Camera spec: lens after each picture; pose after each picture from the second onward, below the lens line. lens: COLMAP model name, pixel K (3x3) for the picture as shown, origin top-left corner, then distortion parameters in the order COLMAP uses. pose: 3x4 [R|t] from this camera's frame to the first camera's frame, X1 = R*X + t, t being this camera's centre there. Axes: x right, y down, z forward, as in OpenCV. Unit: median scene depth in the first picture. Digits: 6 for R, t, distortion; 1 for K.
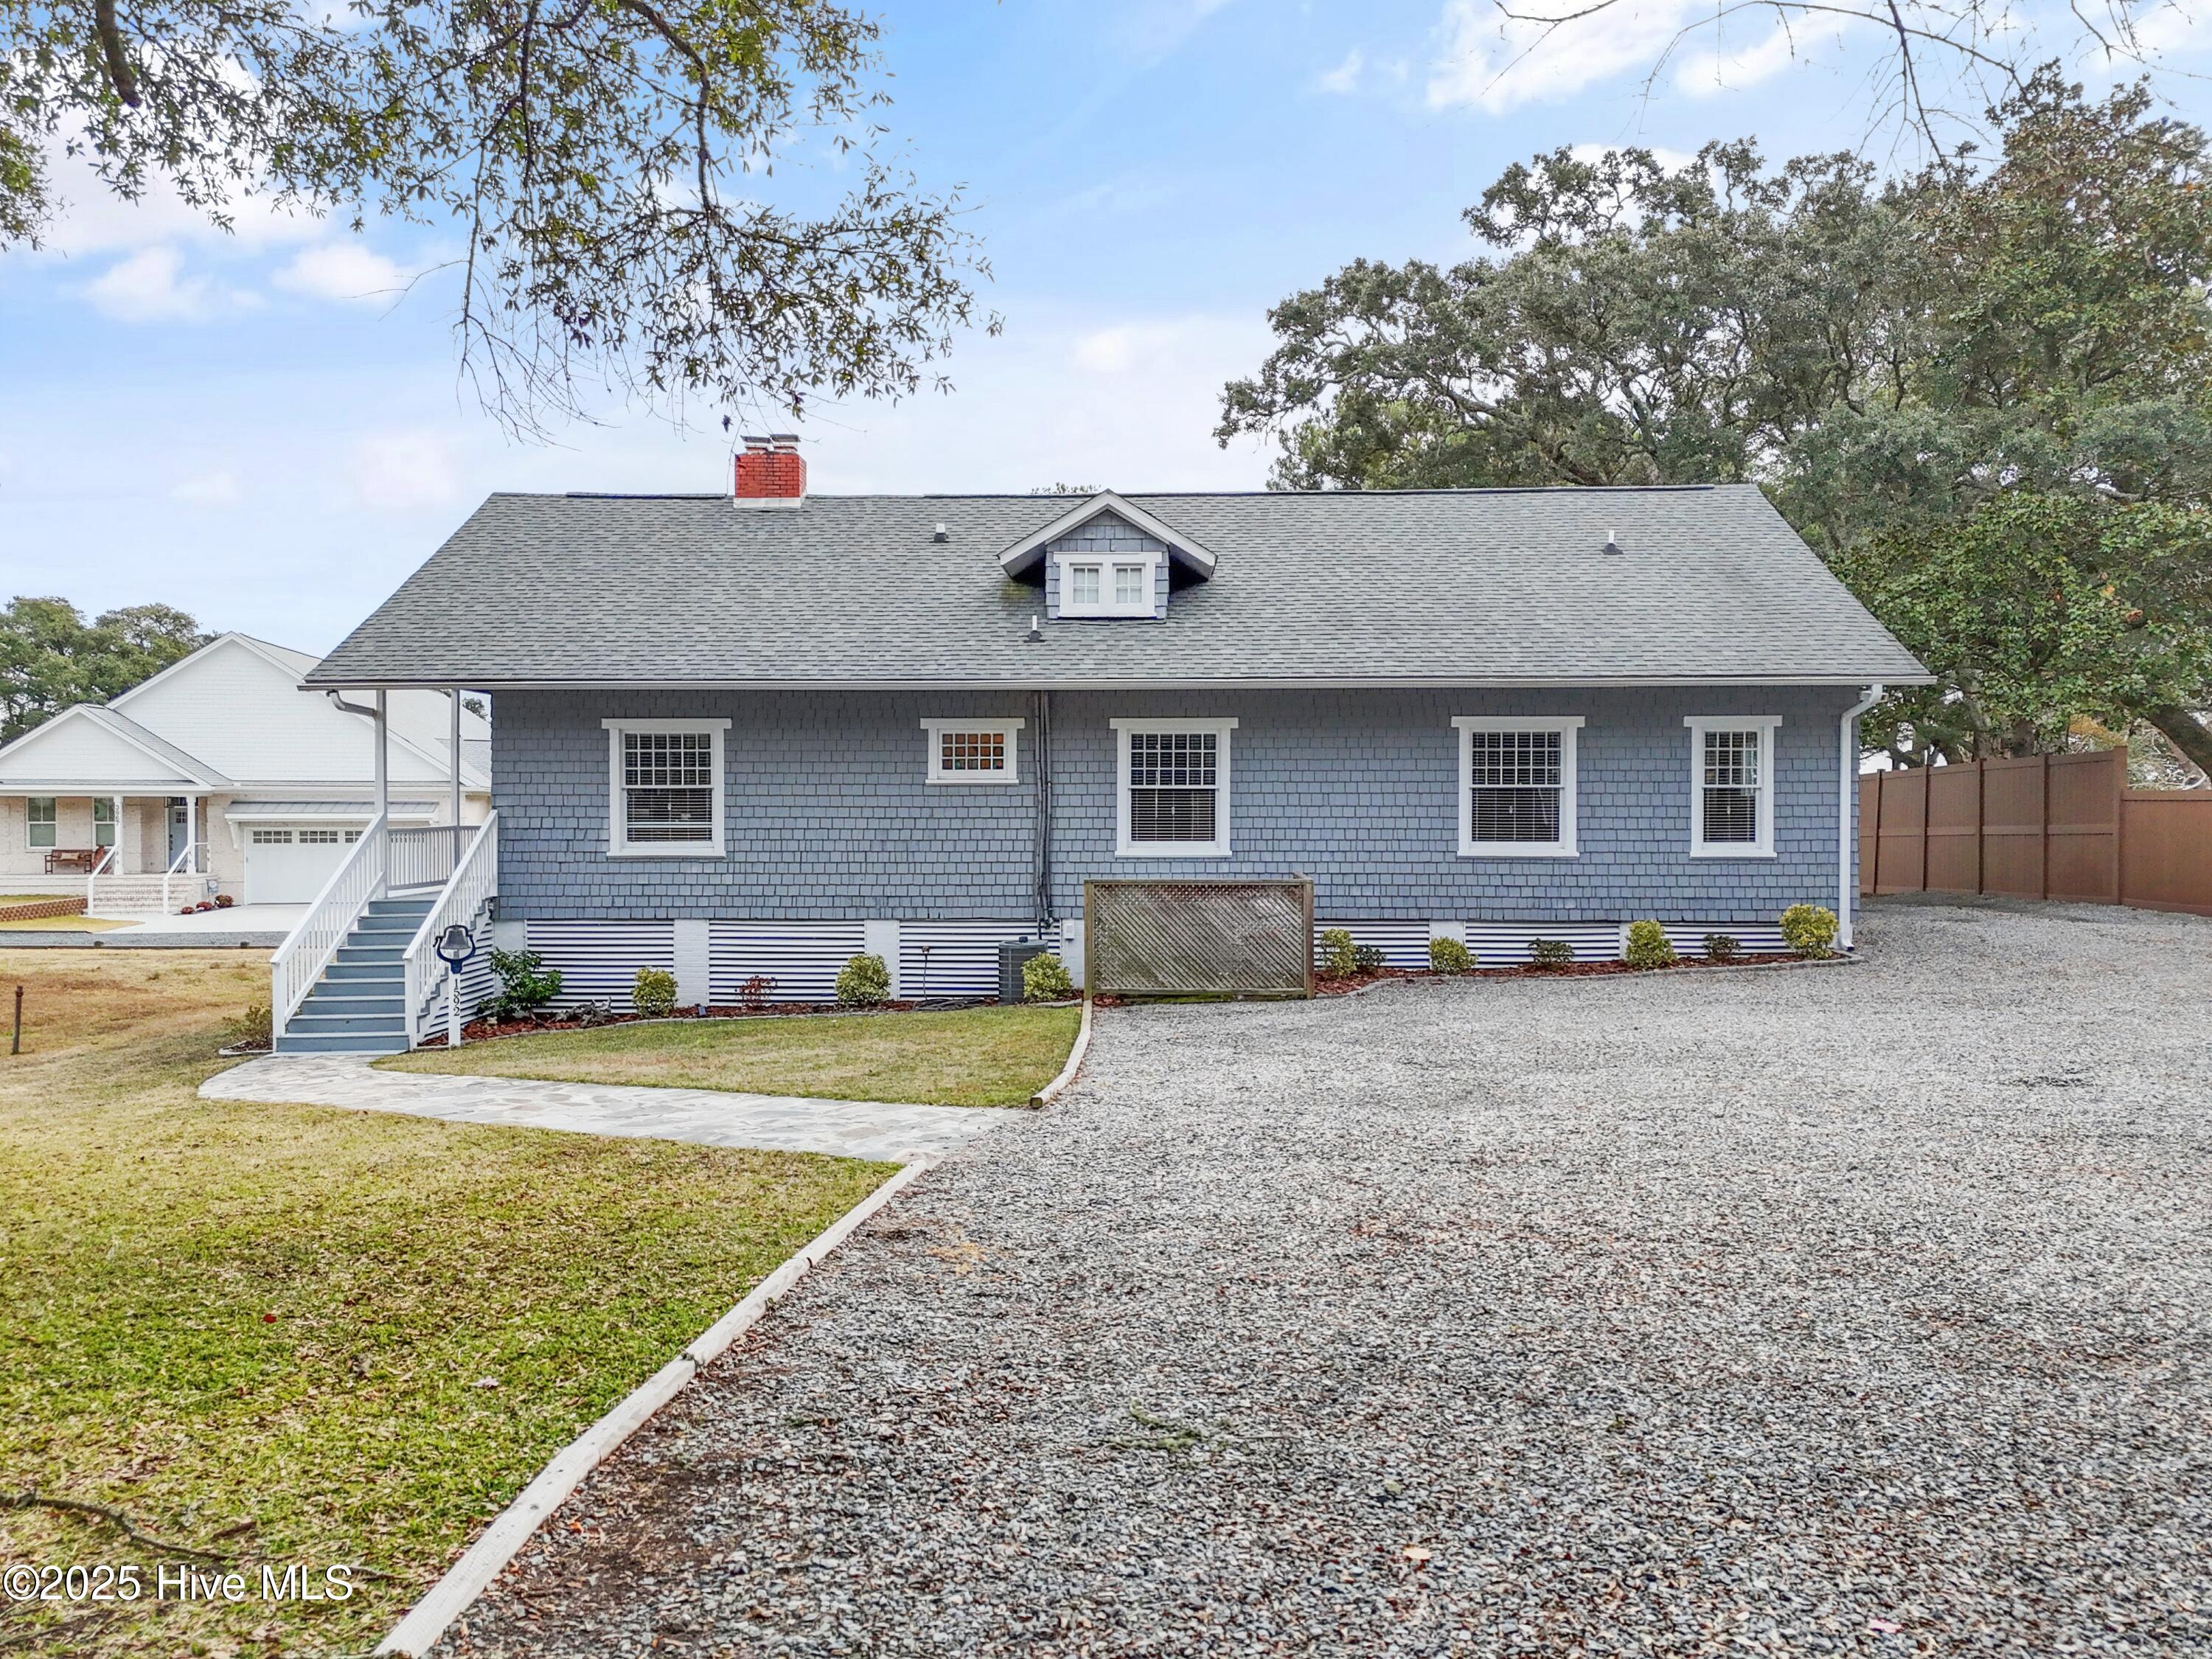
lens RADIAL K [[1582.0, 0, 1106.0], [0, 1582.0, 829.5], [0, 0, 1]] dist [0.069836, -0.000454]
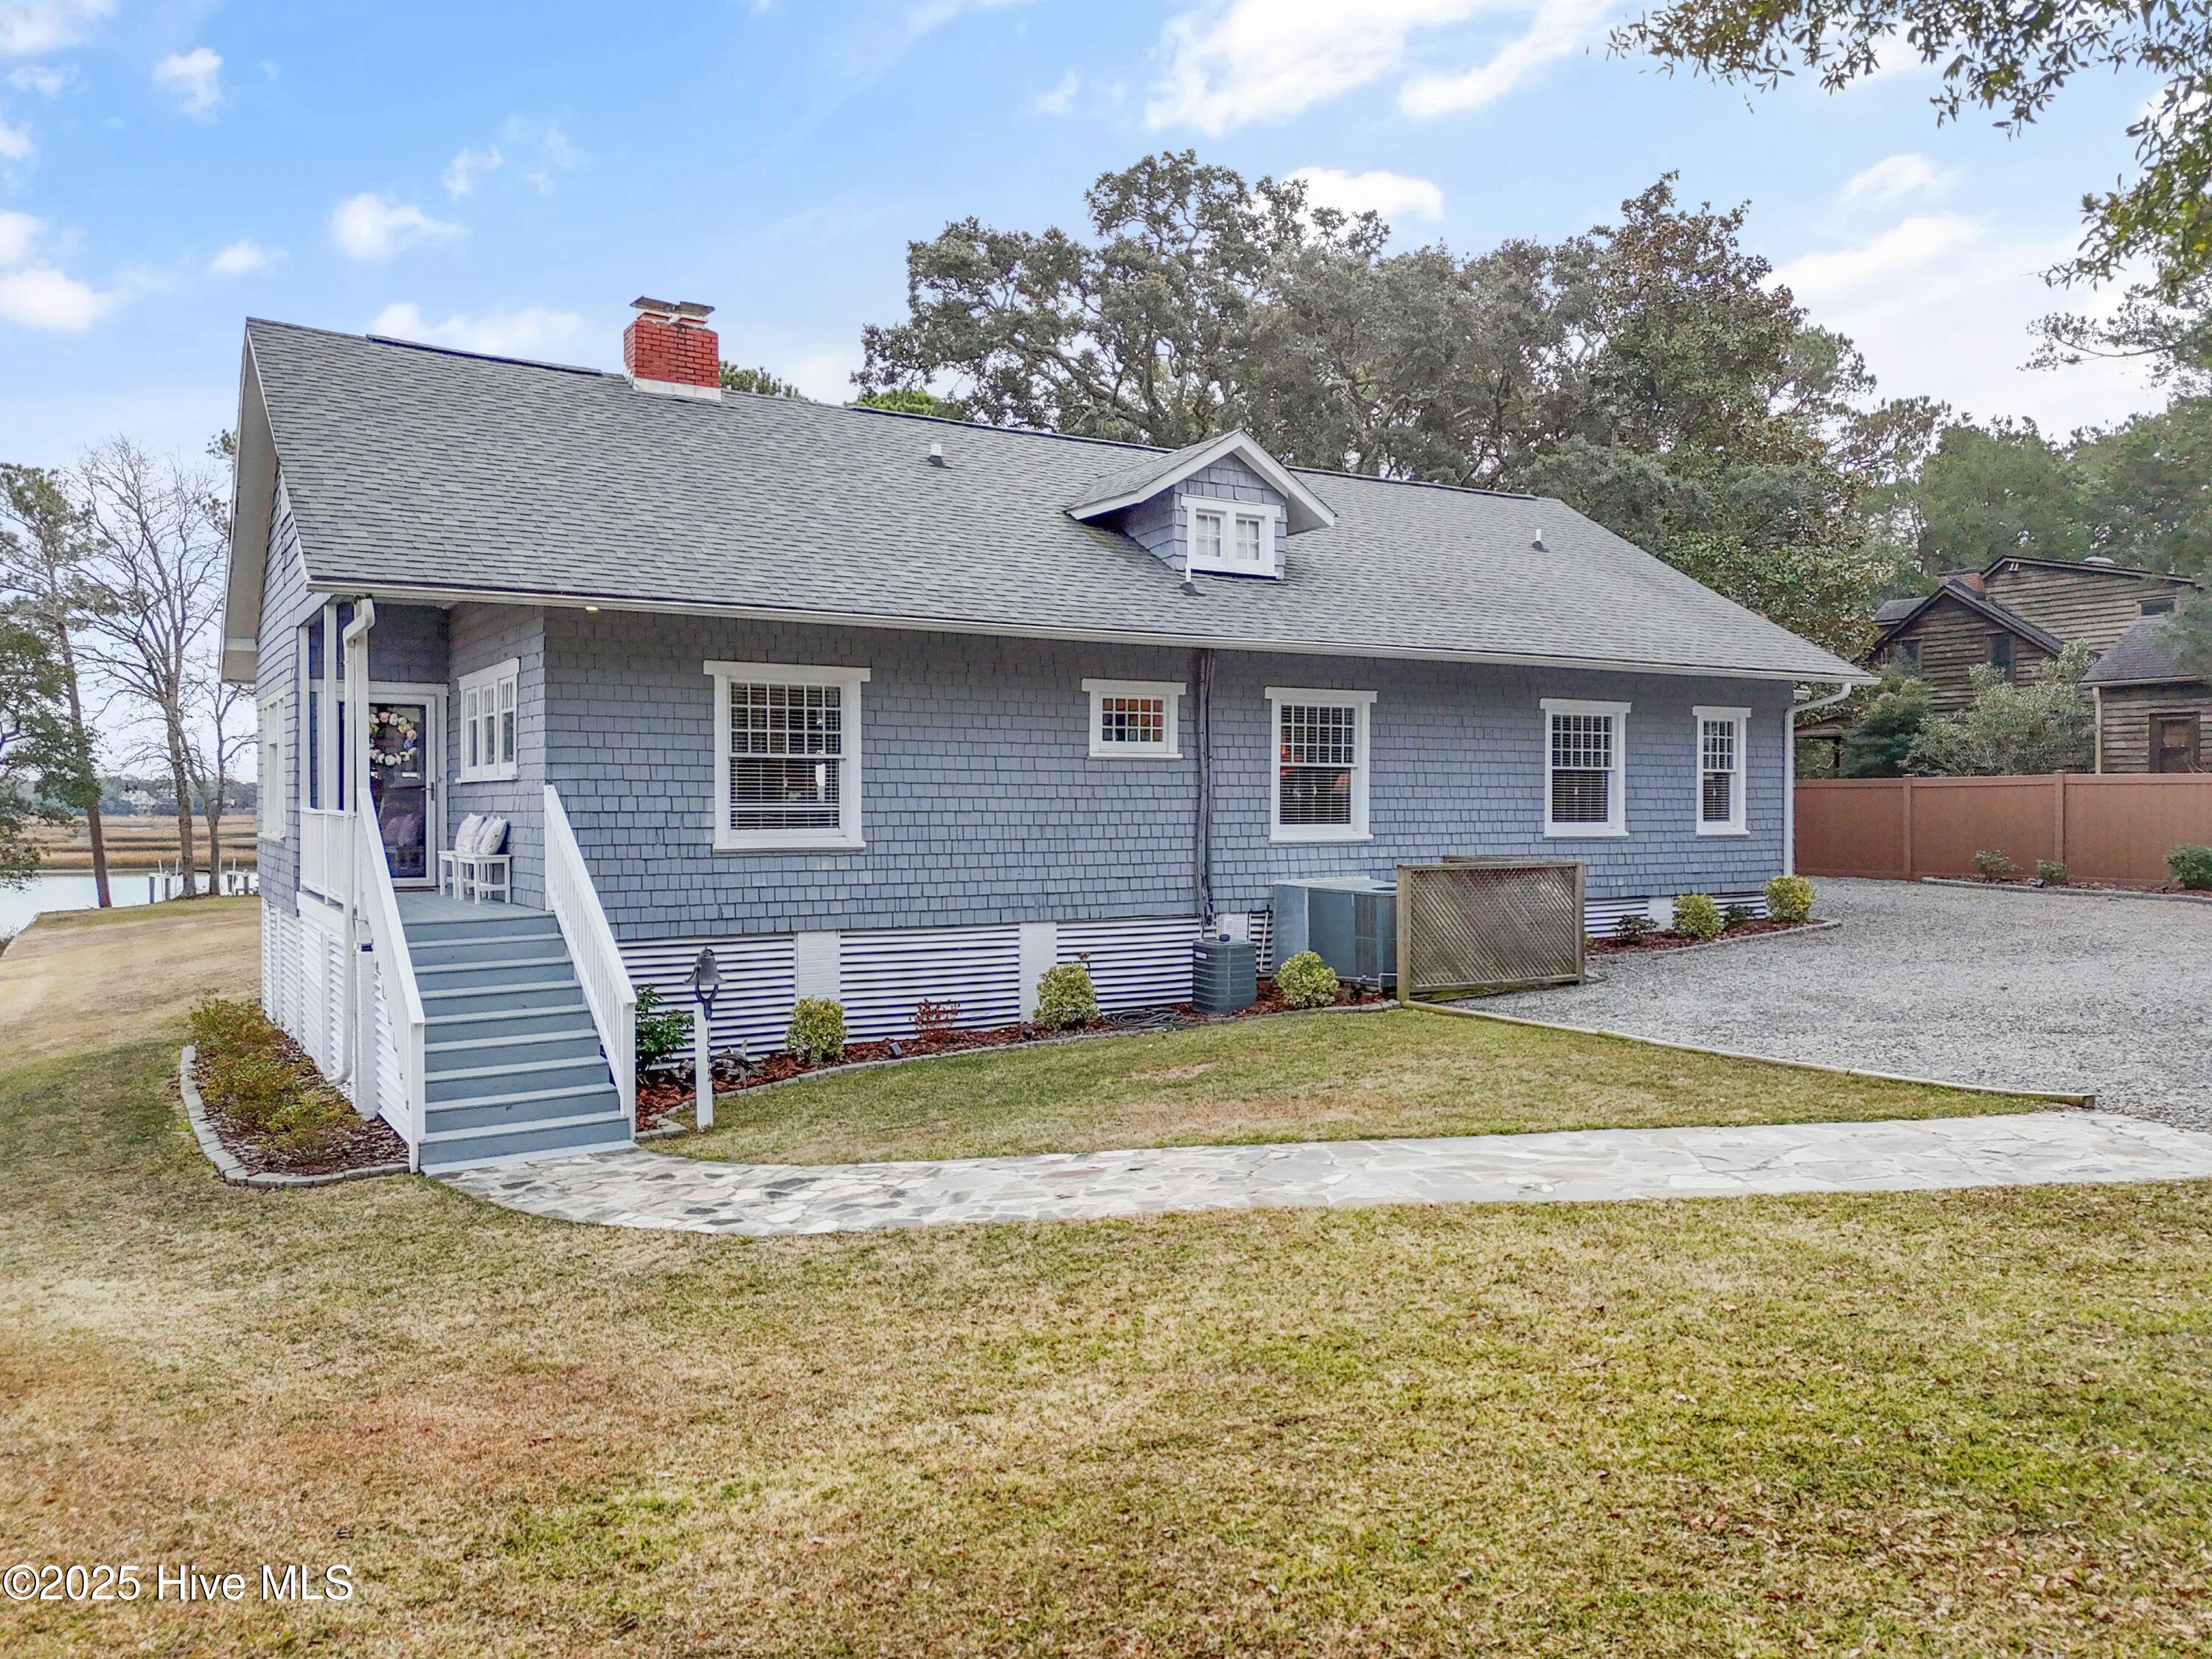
lens RADIAL K [[1582.0, 0, 1106.0], [0, 1582.0, 829.5], [0, 0, 1]] dist [0.069836, -0.000454]
pose [[0.845823, -0.008677, 0.533393, -0.549391], [0.005369, 0.999956, 0.007753, 0.002791], [-0.533437, -0.003694, 0.845832, 0.289351]]
